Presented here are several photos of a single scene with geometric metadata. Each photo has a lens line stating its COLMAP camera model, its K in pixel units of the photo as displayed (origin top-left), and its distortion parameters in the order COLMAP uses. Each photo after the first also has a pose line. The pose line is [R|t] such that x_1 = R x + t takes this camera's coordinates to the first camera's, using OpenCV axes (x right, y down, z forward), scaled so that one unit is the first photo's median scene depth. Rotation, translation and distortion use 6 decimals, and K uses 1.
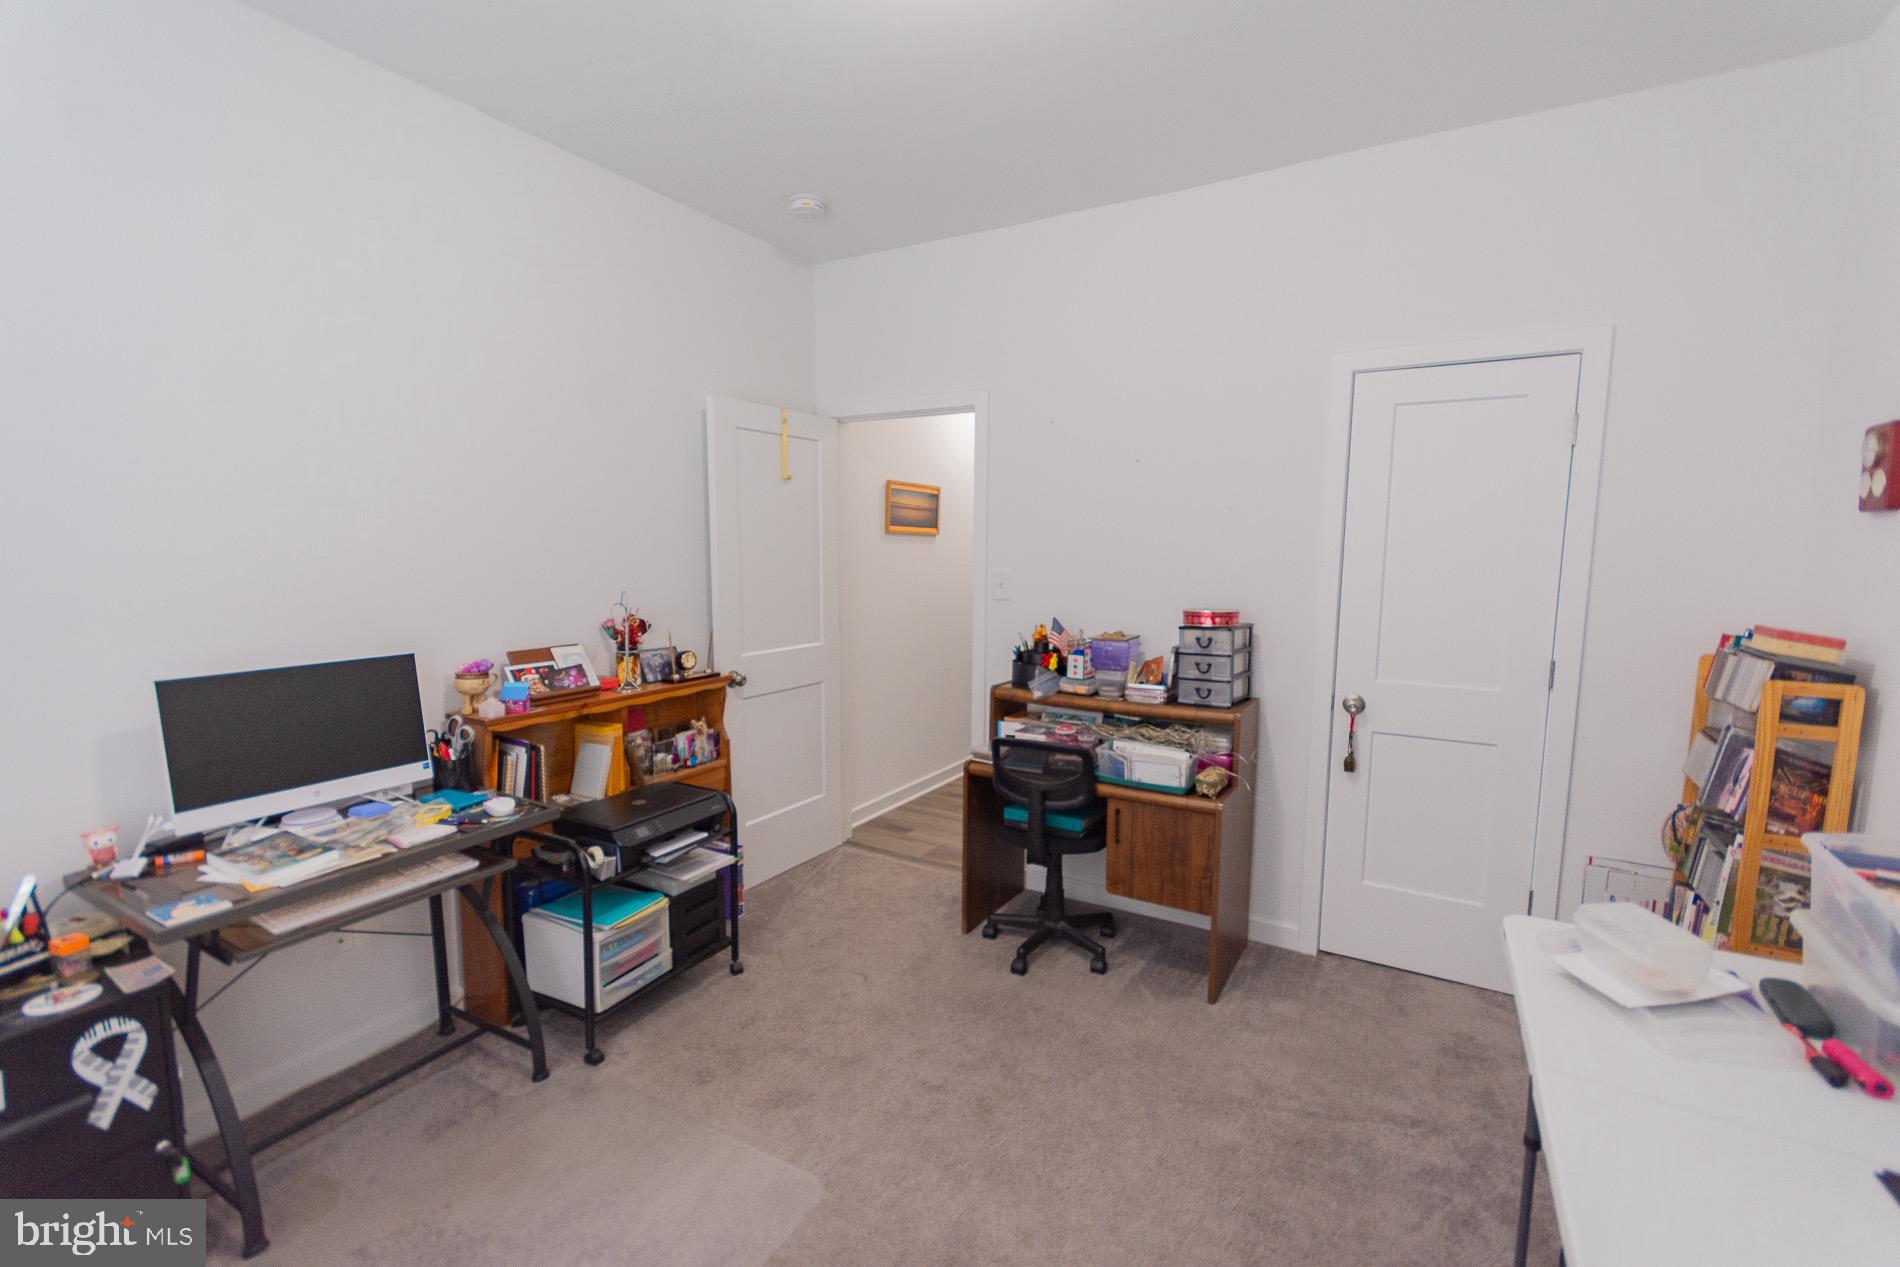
lens RADIAL K [[842.6, 0, 952.0], [0, 842.6, 633.2], [0, 0, 1]] dist [0.001631, 0.000304]
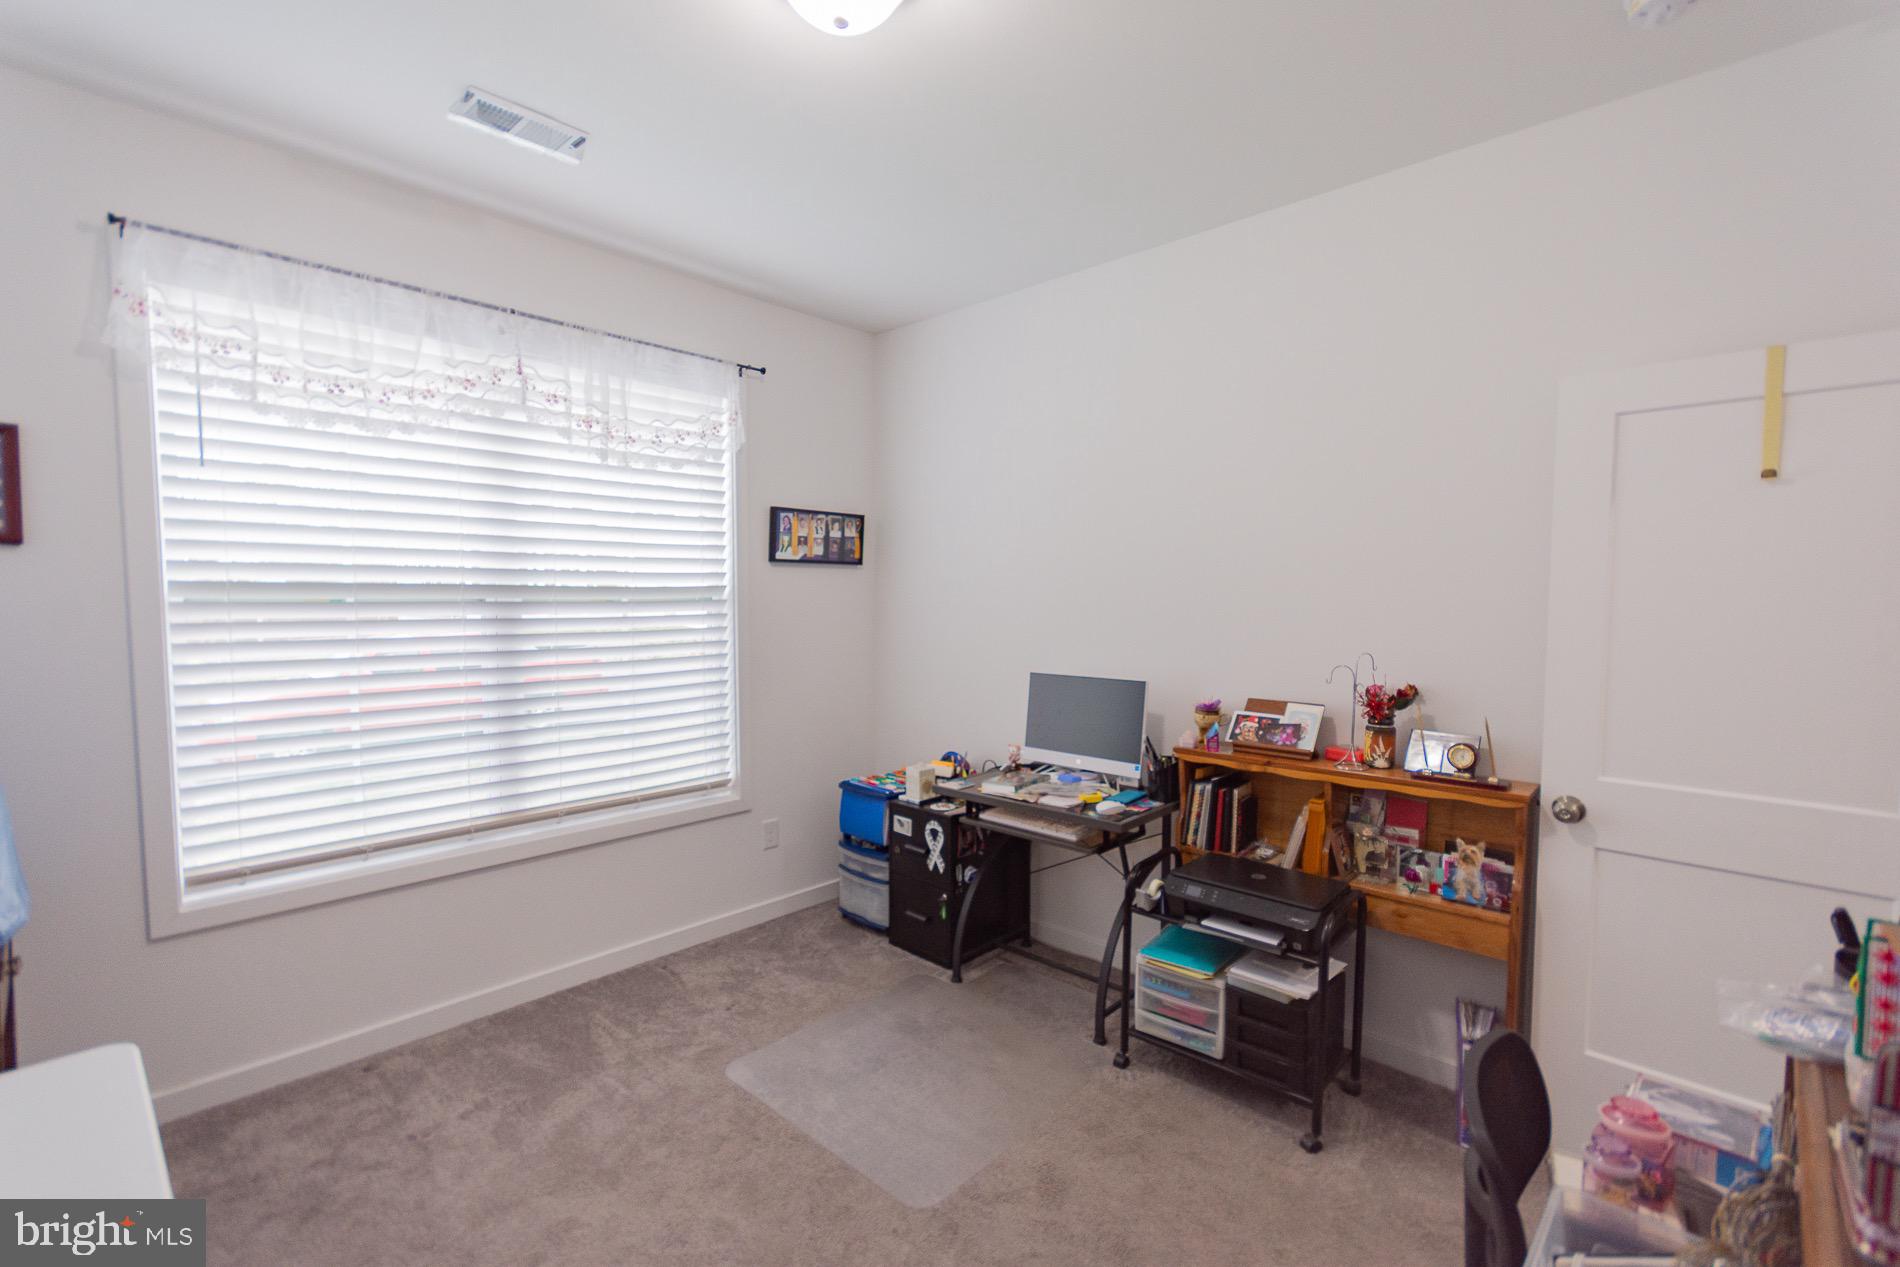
lens RADIAL K [[842.6, 0, 950.7], [0, 842.6, 646.0], [0, 0, 1]] dist [0.001631, 0.000304]
pose [[-0.233741, 0.053109, -0.970847, 0.601147], [-0.109814, 0.990676, 0.080632, -0.088543], [0.966078, 0.125459, -0.225729, 0.865563]]
